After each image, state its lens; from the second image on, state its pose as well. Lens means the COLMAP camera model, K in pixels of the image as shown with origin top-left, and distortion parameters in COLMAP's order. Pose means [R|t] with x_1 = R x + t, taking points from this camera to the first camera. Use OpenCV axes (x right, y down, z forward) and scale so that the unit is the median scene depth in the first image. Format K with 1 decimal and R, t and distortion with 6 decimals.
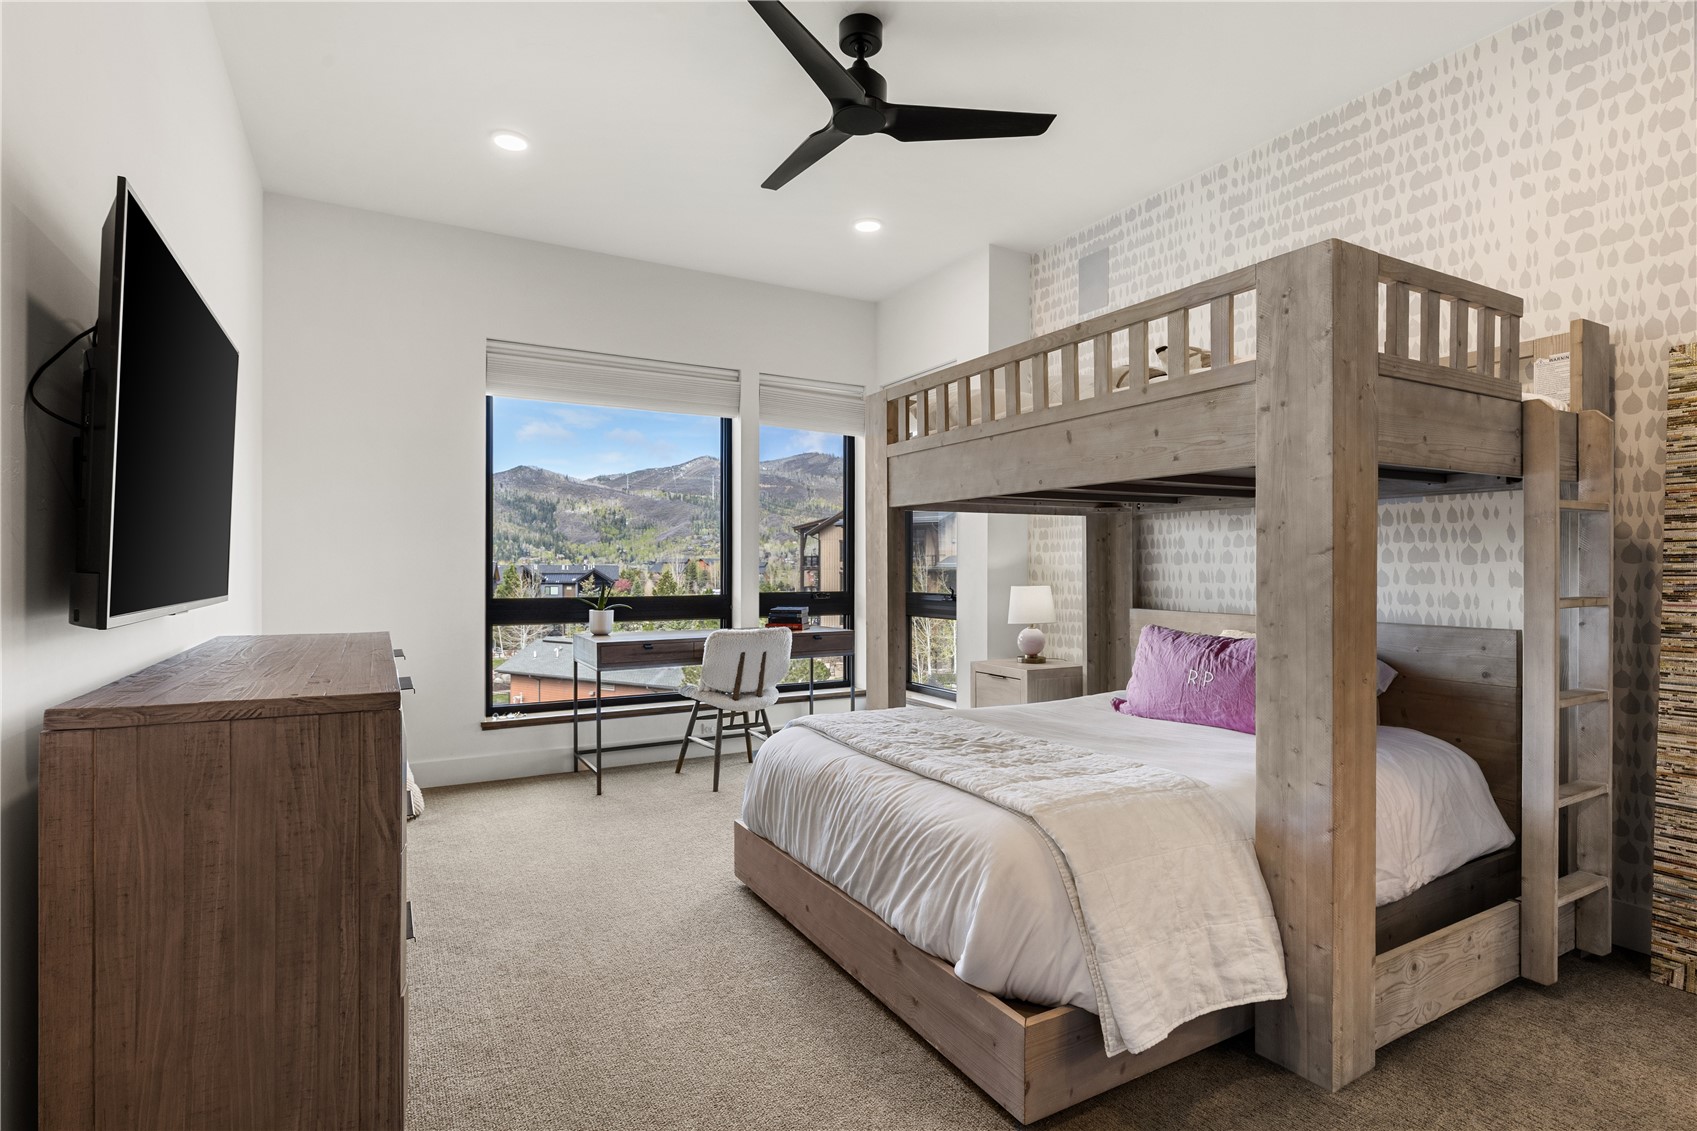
lens RADIAL K [[838.5, 0, 864.8], [0, 838.5, 560.5], [0, 0, 1]] dist [0.004033, -0.000014]
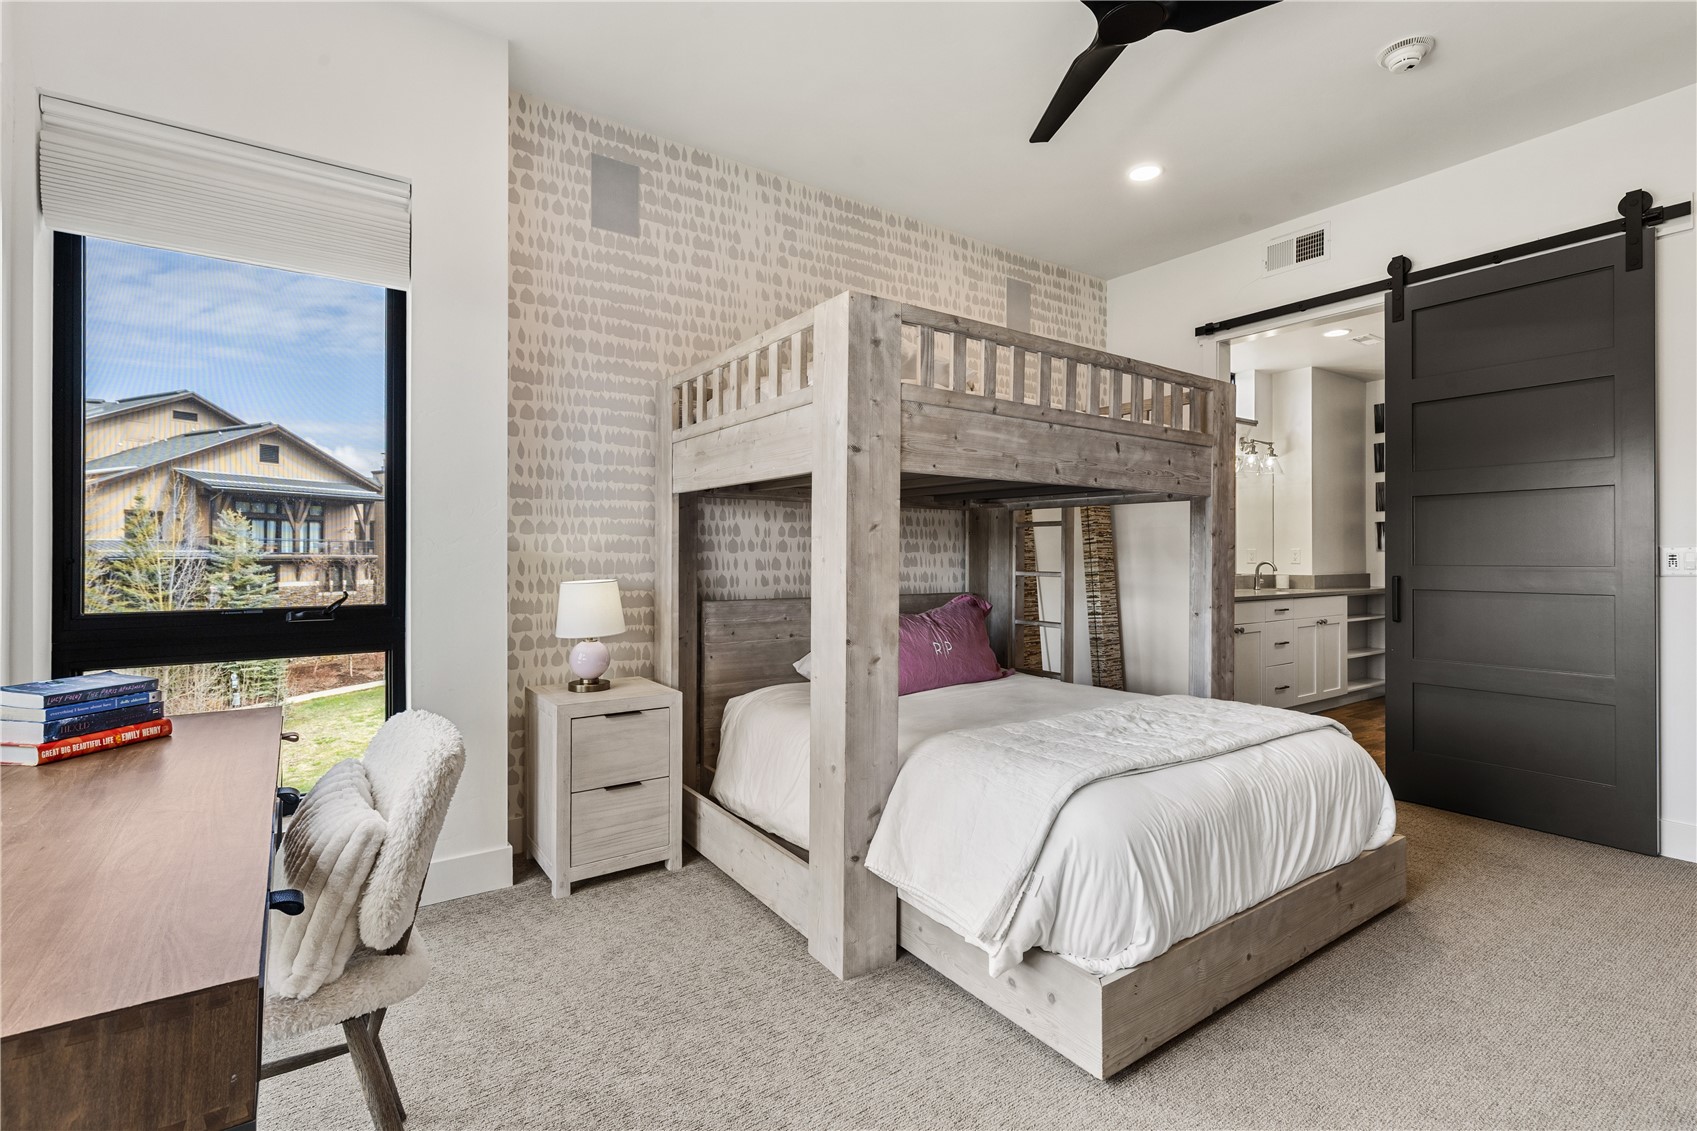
lens RADIAL K [[754.9, 0, 855.5], [0, 754.9, 551.5], [0, 0, 1]] dist [0.004901, -0.001102]
pose [[-0.068009, 0.004112, 0.997676, -0.532482], [-0.009828, 0.999940, -0.004791, 0.006569], [-0.997636, -0.010131, -0.067965, 0.955969]]
